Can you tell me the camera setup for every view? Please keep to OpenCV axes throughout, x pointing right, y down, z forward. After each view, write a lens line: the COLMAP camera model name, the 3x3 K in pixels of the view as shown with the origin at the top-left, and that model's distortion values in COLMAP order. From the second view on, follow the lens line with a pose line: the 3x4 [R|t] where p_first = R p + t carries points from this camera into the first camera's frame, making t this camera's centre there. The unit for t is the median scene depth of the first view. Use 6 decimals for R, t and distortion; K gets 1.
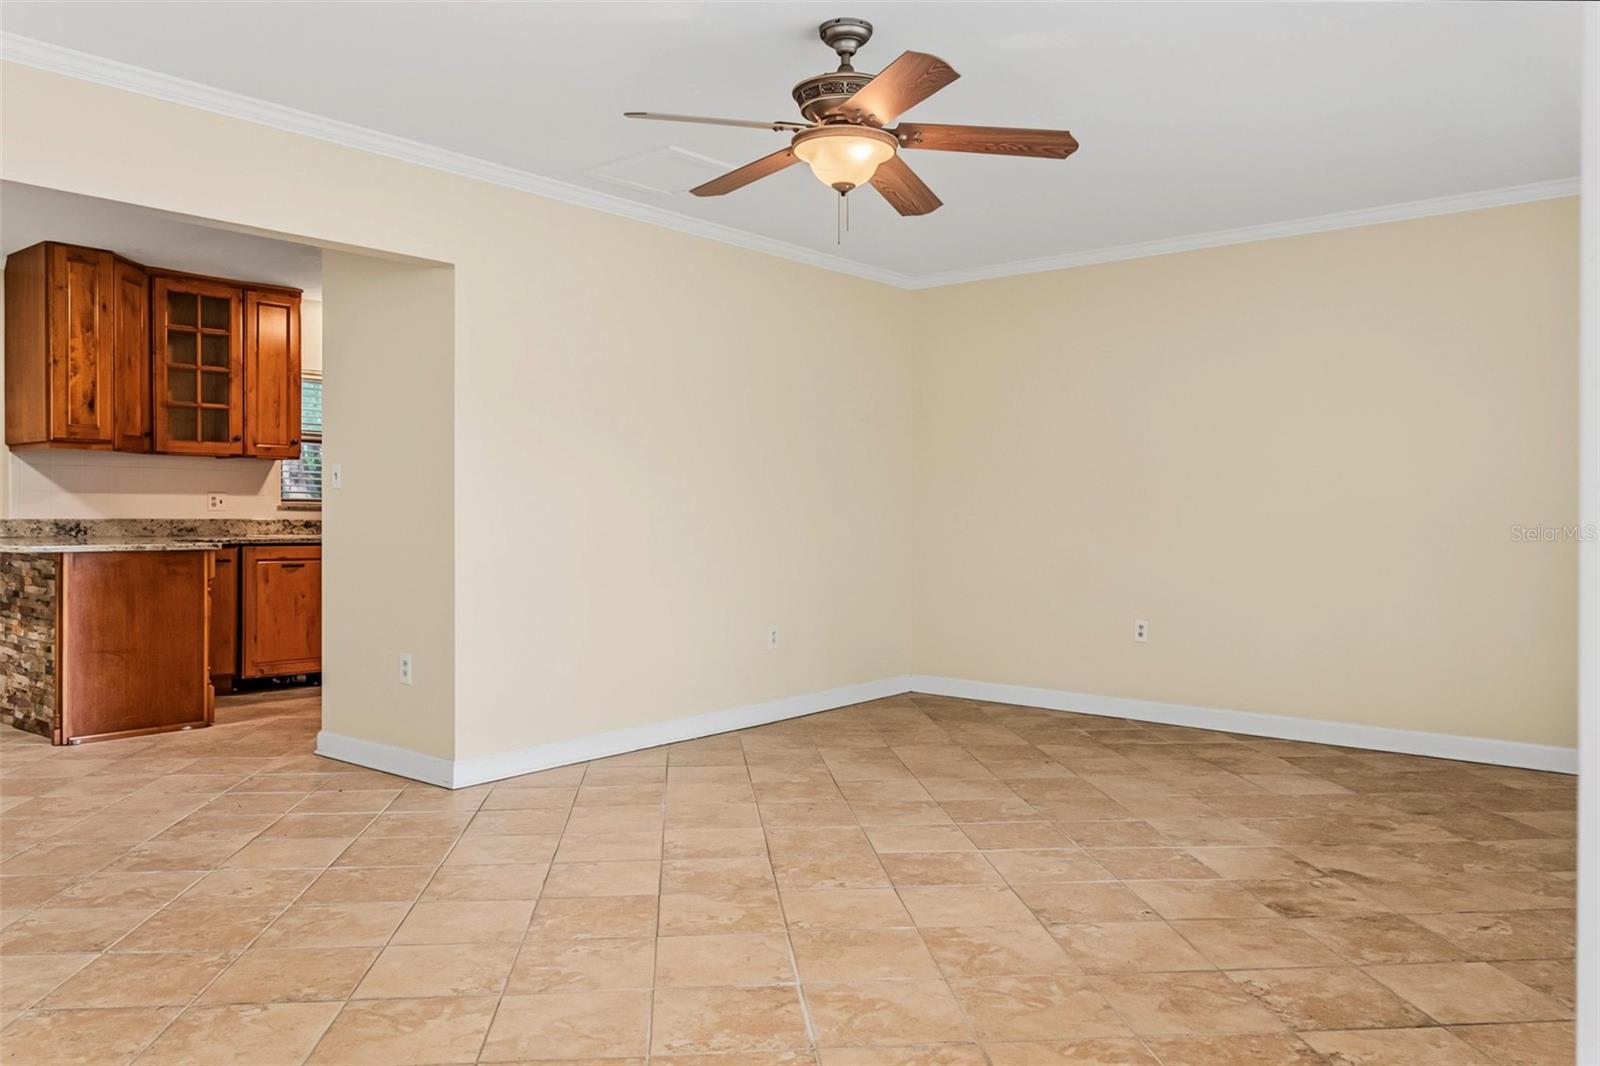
lens RADIAL K [[1192.8, 0, 806.3], [0, 1192.8, 517.2], [0, 0, 1]] dist [-0.031851, 0.029264]
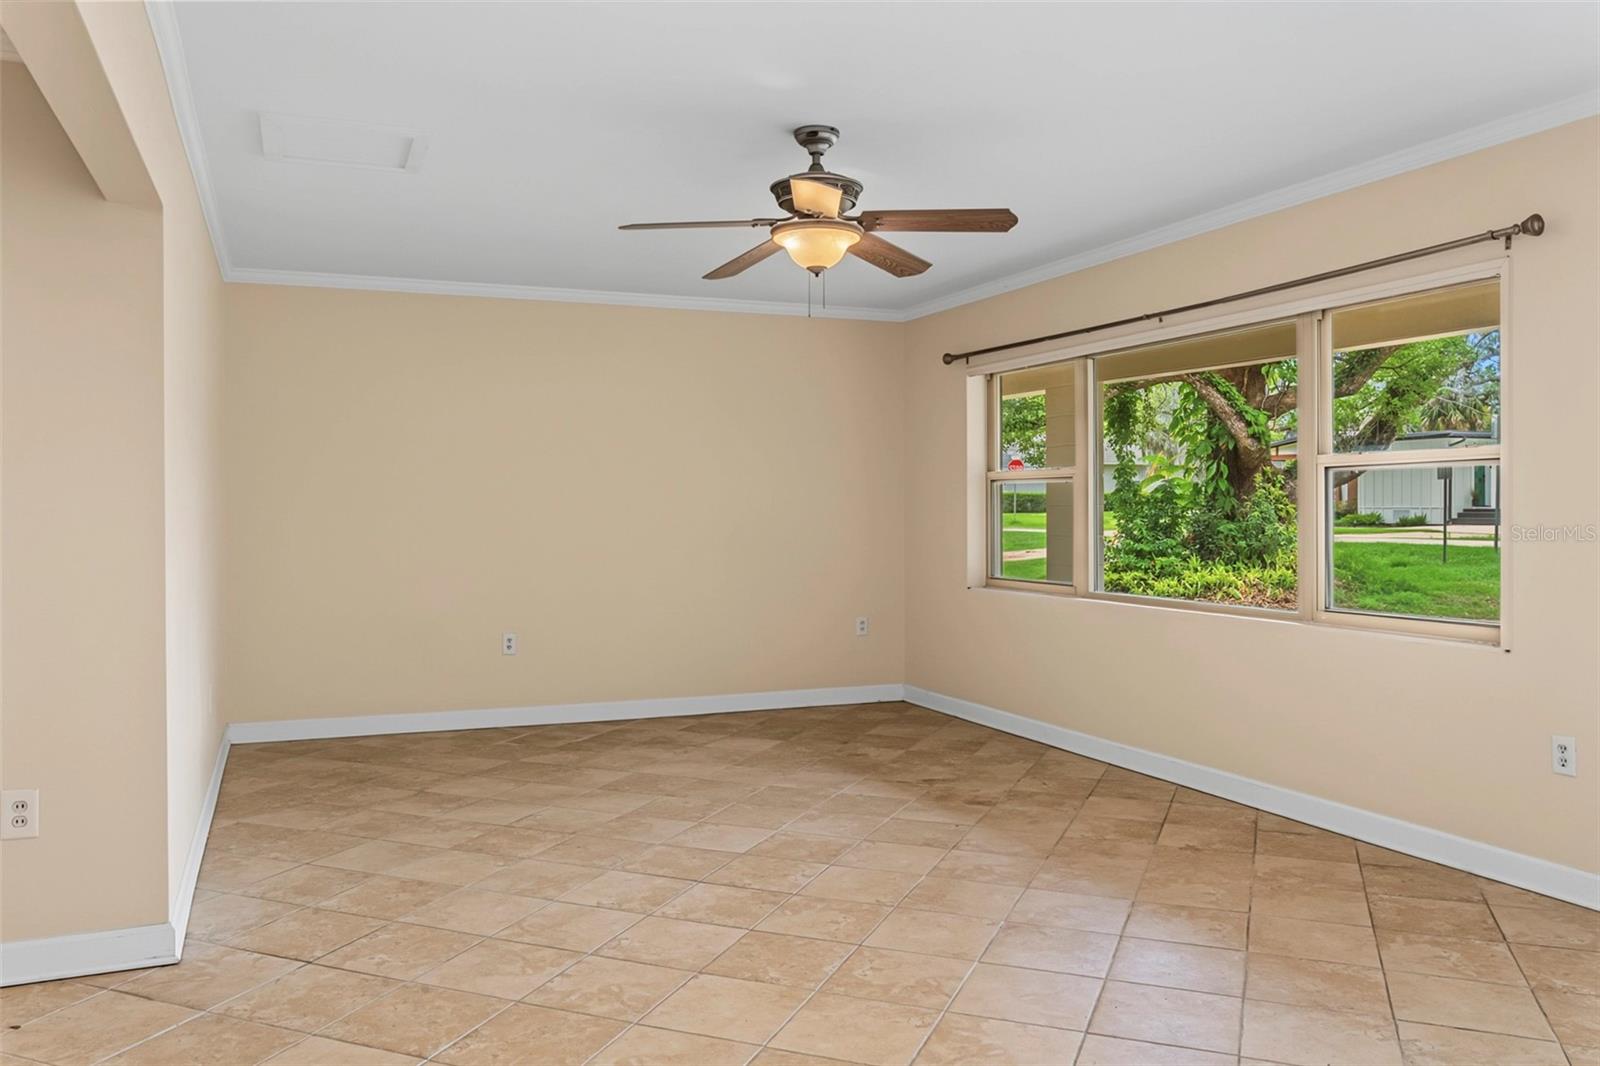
lens RADIAL K [[1192.8, 0, 768.4], [0, 1192.8, 513.5], [0, 0, 1]] dist [-0.031851, 0.029264]
pose [[0.480449, -0.011466, 0.876948, -0.597774], [0.012442, 0.999903, 0.006257, -0.029417], [-0.876934, 0.007905, 0.480545, 0.286248]]
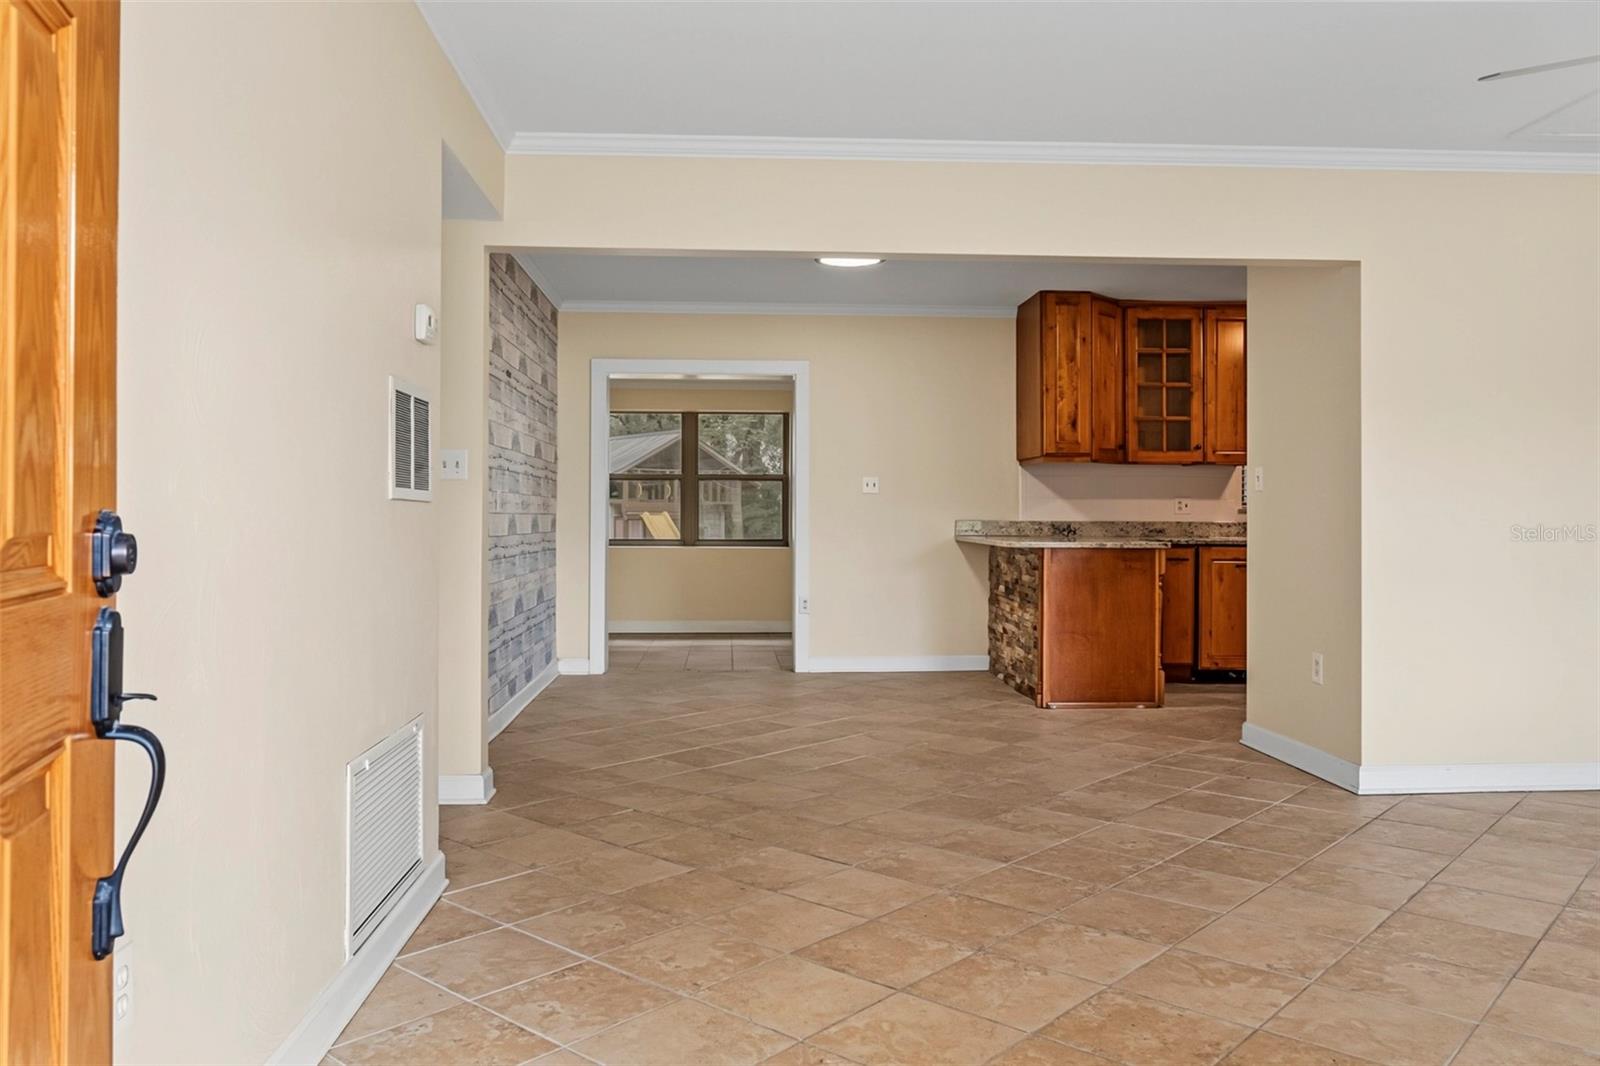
lens RADIAL K [[1192.8, 0, 788.9], [0, 1192.8, 518.9], [0, 0, 1]] dist [-0.031851, 0.029264]
pose [[0.673545, 0.000581, -0.739146, 0.089165], [-0.003786, 0.999989, -0.002664, 0.004144], [0.739136, 0.004592, 0.673540, -0.009122]]
